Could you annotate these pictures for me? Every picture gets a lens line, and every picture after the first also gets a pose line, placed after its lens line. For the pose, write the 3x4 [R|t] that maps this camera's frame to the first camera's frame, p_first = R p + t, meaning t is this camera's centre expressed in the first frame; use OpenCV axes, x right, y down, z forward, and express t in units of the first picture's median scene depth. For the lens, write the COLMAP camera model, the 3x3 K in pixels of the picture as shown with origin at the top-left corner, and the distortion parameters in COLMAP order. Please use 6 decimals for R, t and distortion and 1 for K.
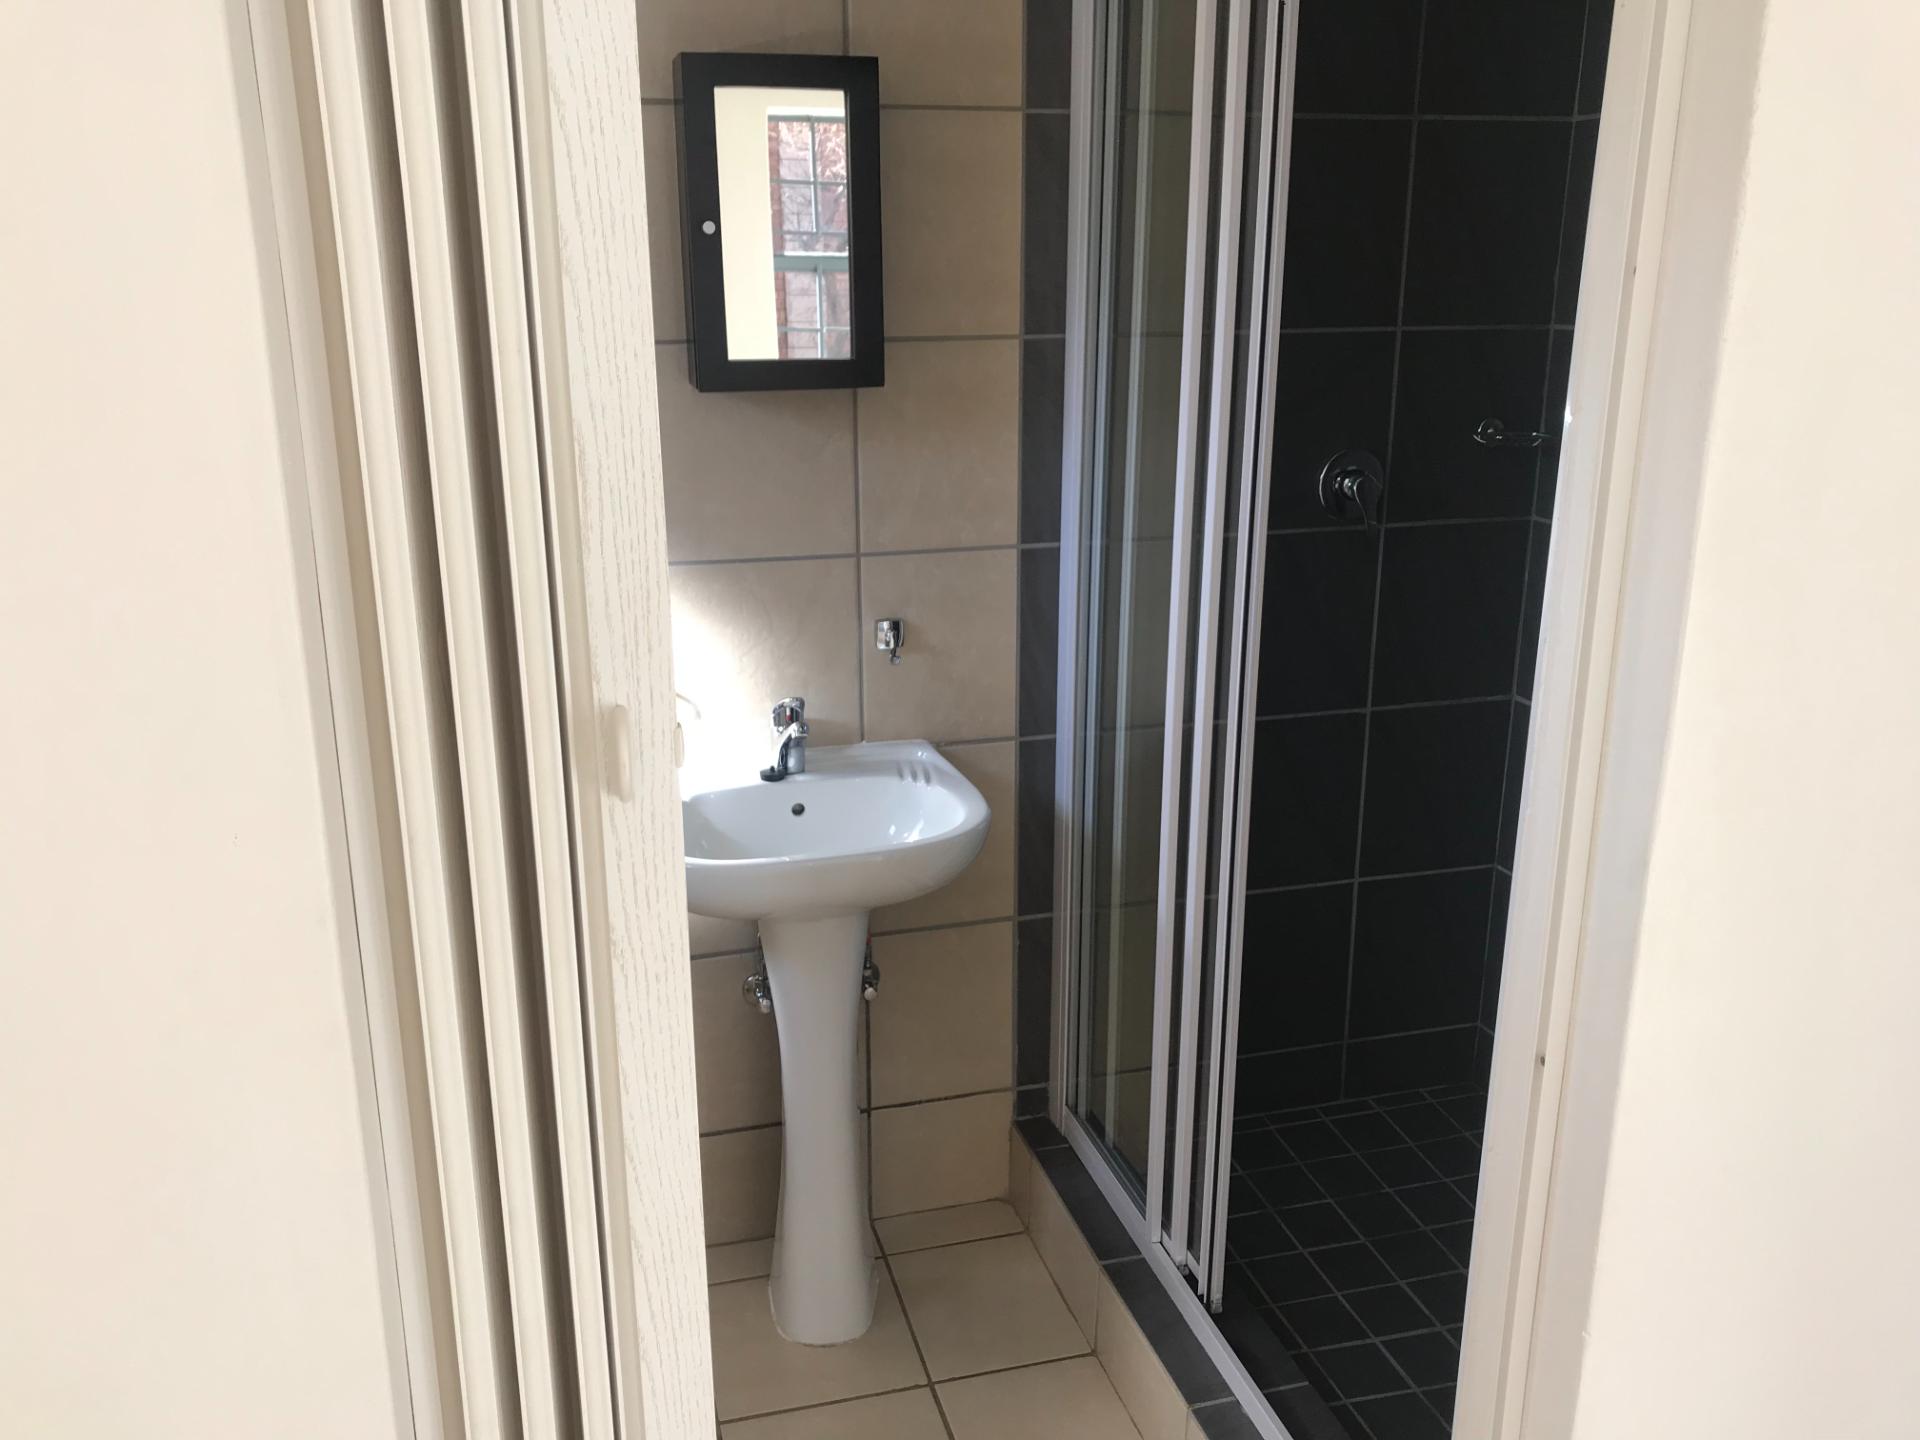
lens RADIAL K [[1595.3, 0, 957.2], [0, 1595.3, 725.8], [0, 0, 1]] dist [0.025399, -0.016827]
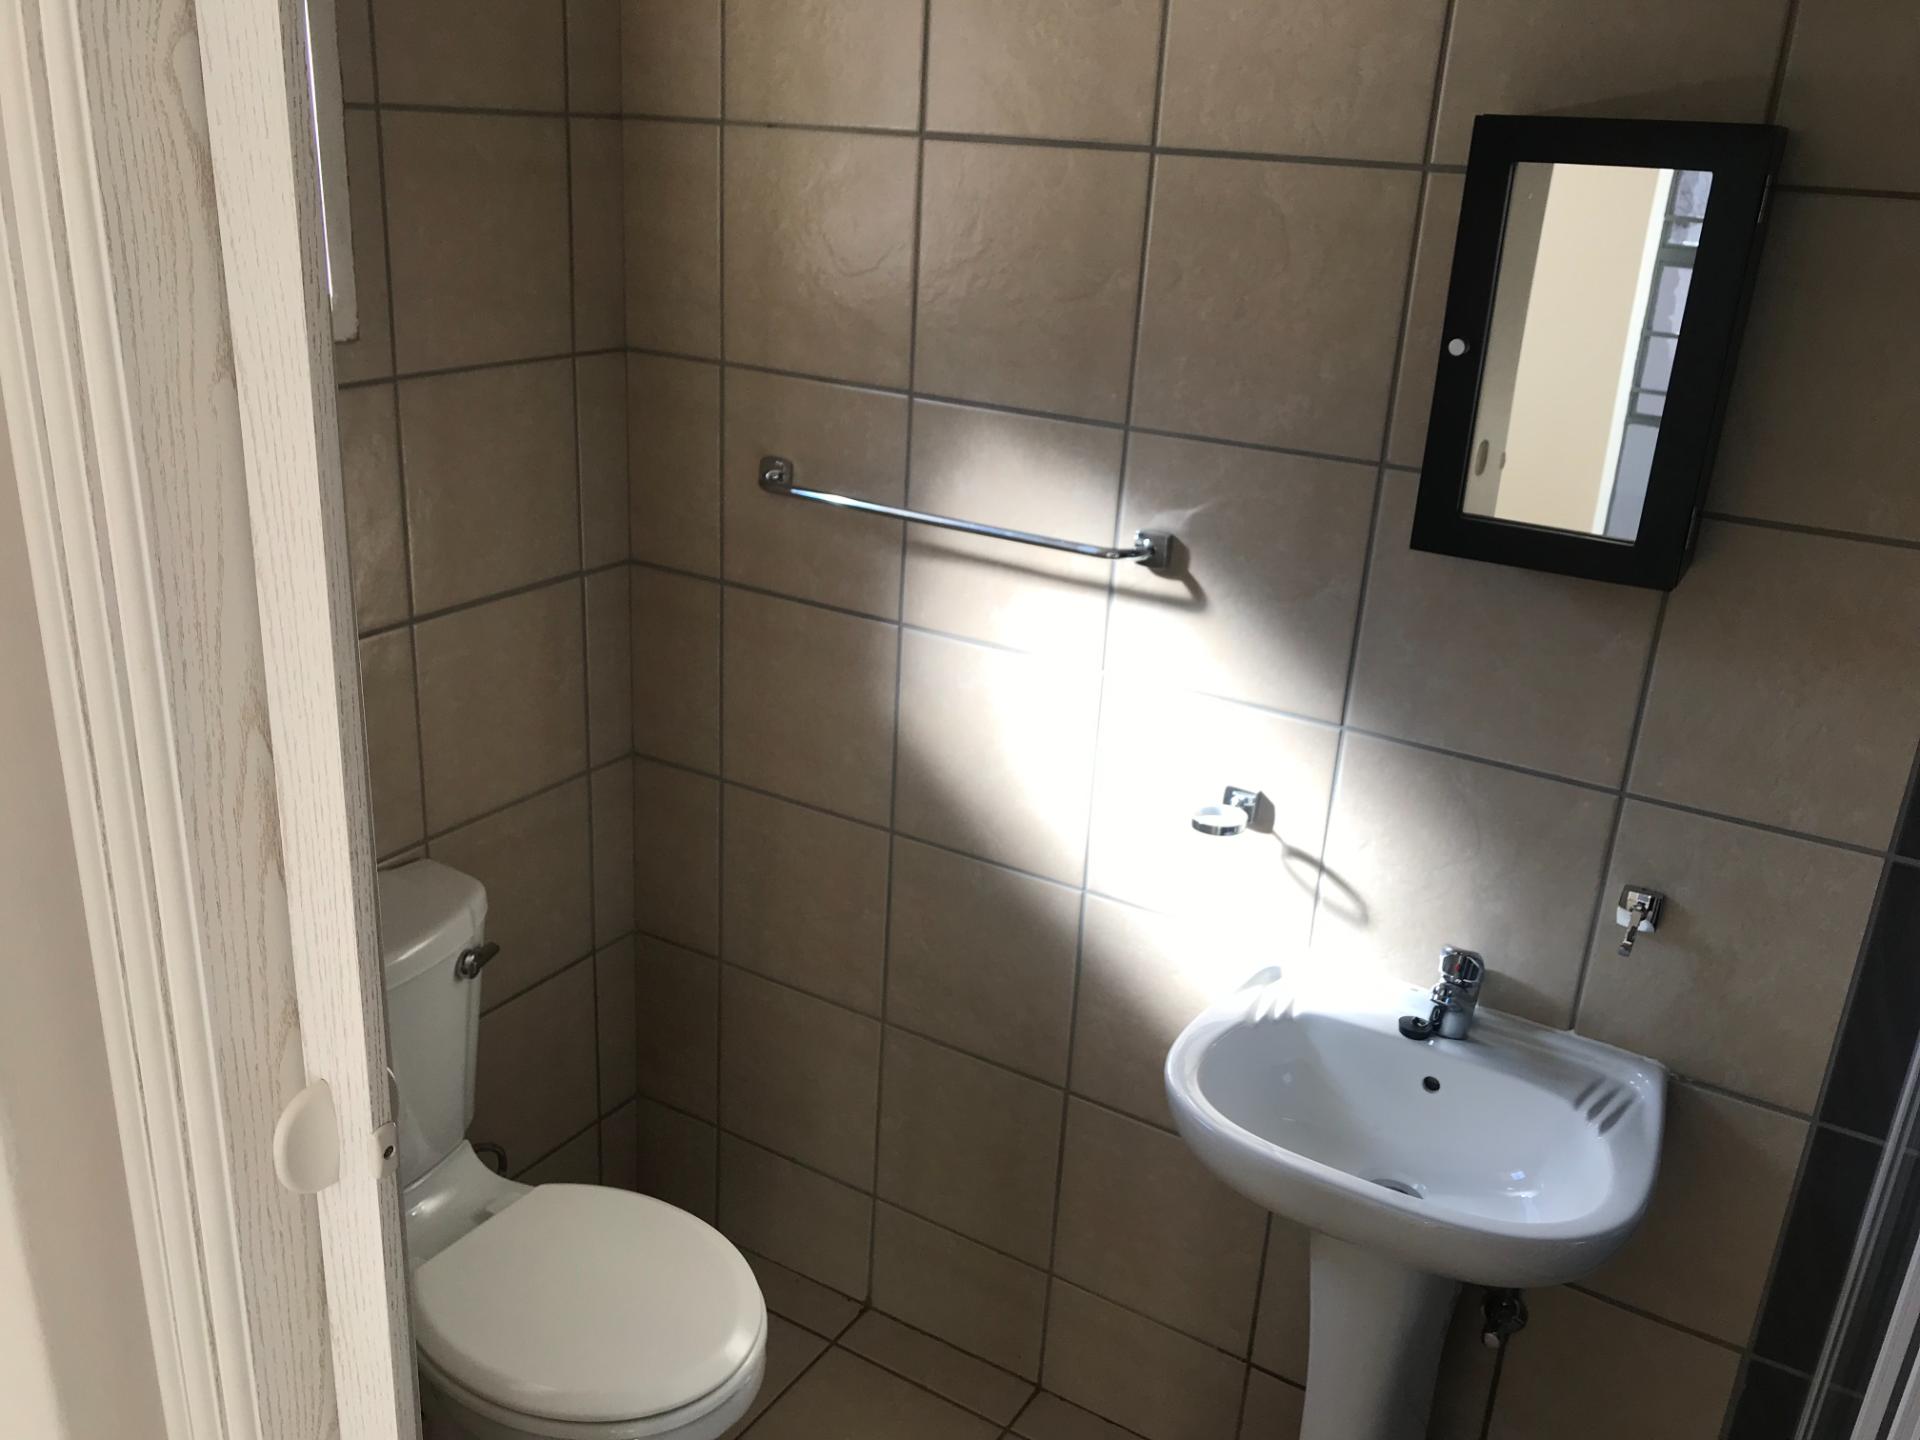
lens RADIAL K [[1595.3, 0, 974.2], [0, 1595.3, 702.4], [0, 0, 1]] dist [0.025399, -0.016827]
pose [[0.679740, 0.287476, -0.674767, 0.219467], [-0.265238, 0.954071, 0.139277, -0.172780], [0.683815, 0.084302, 0.724770, 0.274858]]
